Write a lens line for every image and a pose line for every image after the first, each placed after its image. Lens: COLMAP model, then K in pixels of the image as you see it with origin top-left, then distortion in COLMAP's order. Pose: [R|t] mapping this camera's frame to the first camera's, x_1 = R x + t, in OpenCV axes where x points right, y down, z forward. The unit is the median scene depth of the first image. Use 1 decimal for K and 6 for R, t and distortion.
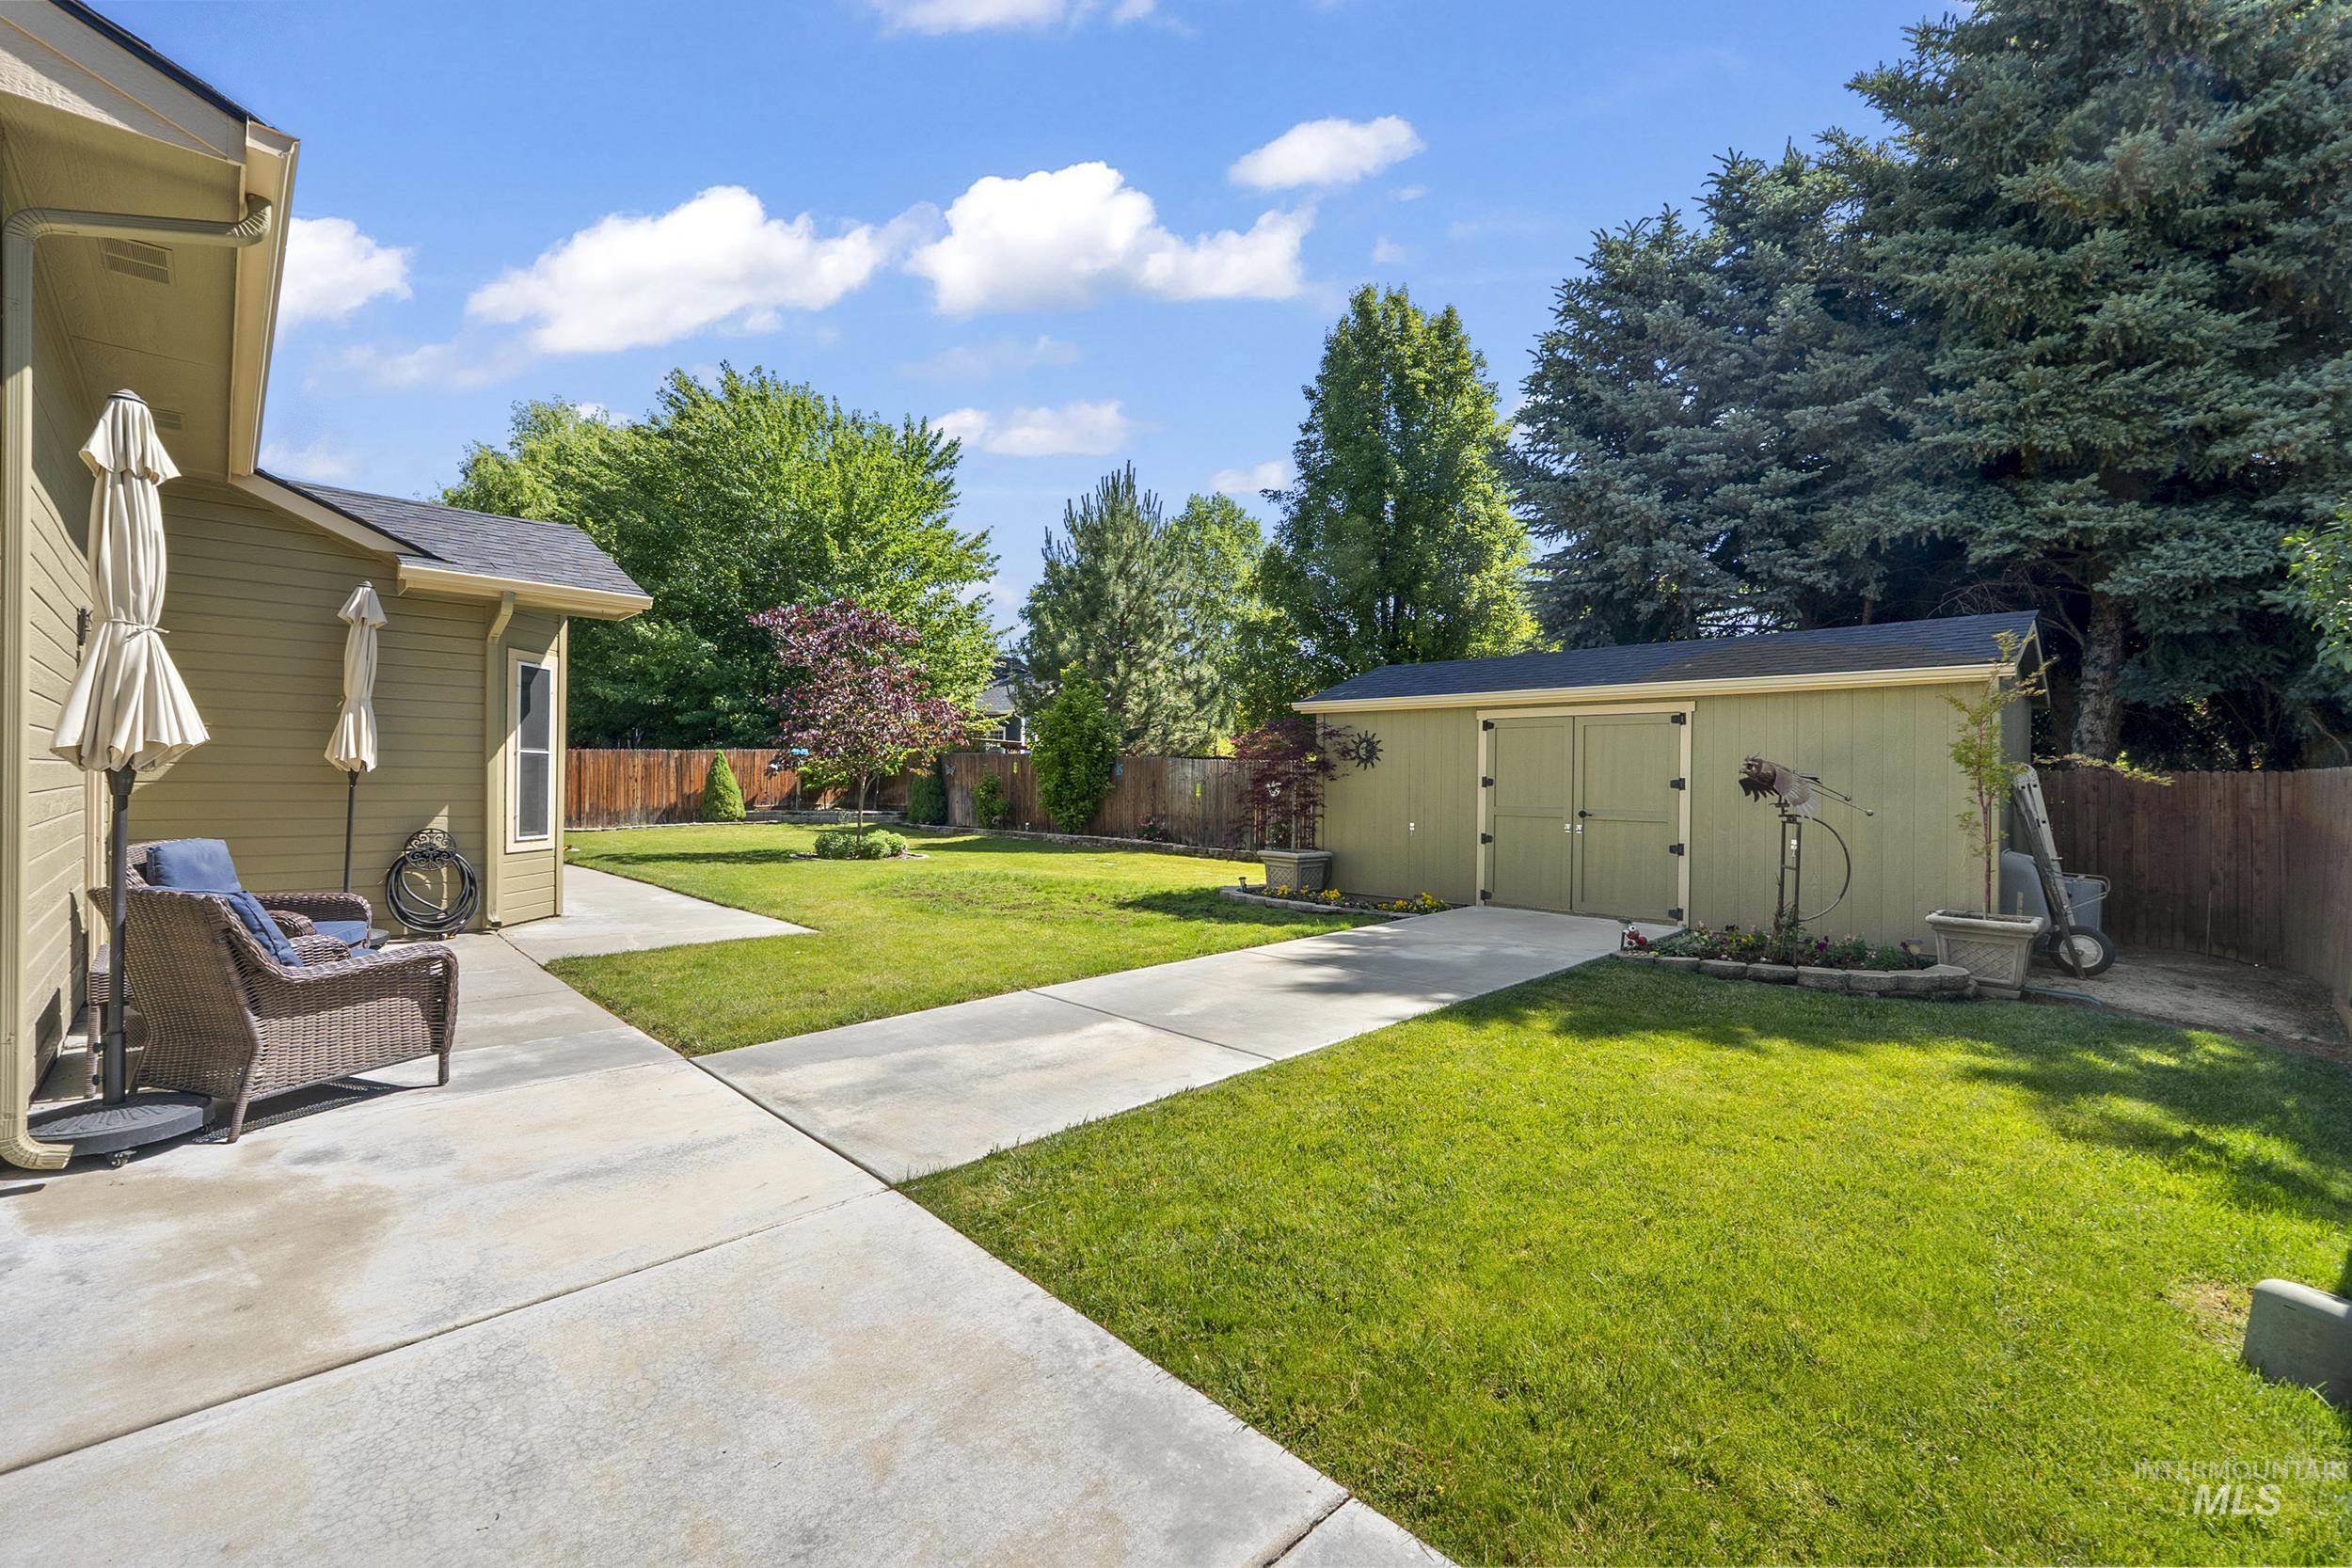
lens RADIAL K [[1005.4, 0, 1181.8], [0, 1005.4, 792.0], [0, 0, 1]] dist [-0.002994, -0.000163]
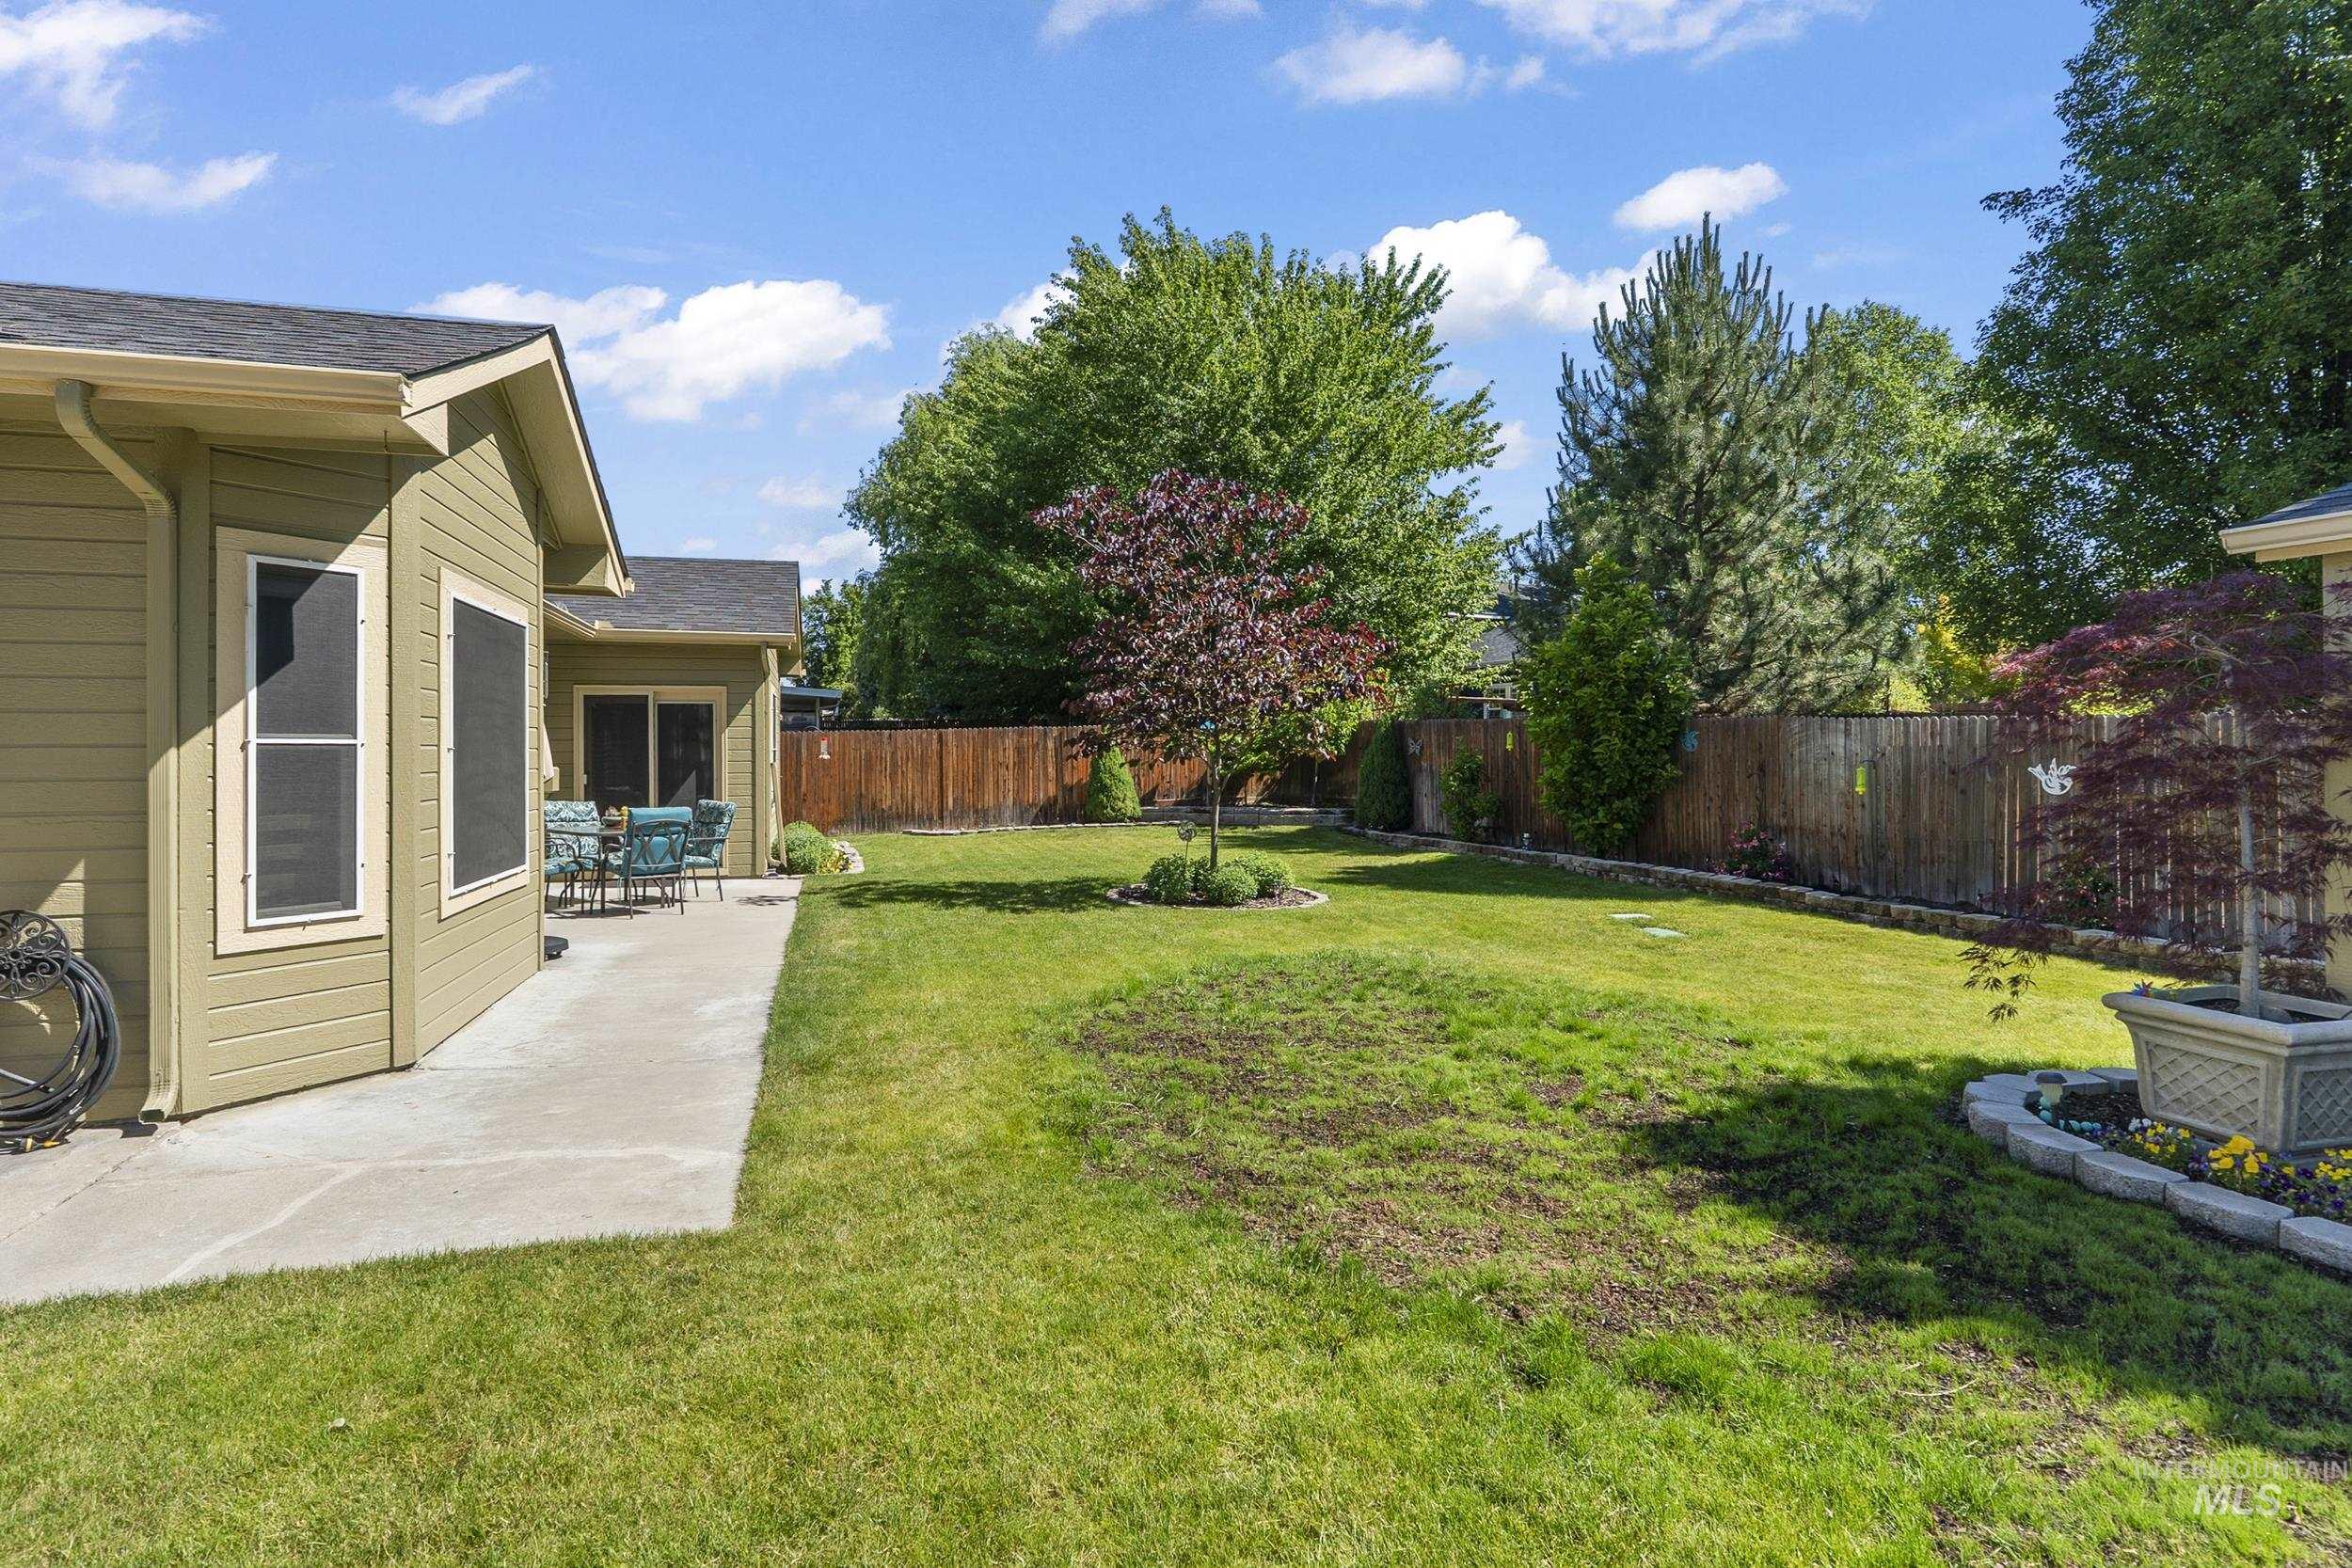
lens RADIAL K [[1163.8, 0, 1175.6], [0, 1163.8, 750.7], [0, 0, 1]] dist [-0.004268, 0.000499]
pose [[0.875980, -0.016626, -0.482061, -0.002511], [0.009945, 0.999816, -0.016411, -0.008327], [0.482245, 0.009581, 0.875984, 0.265732]]
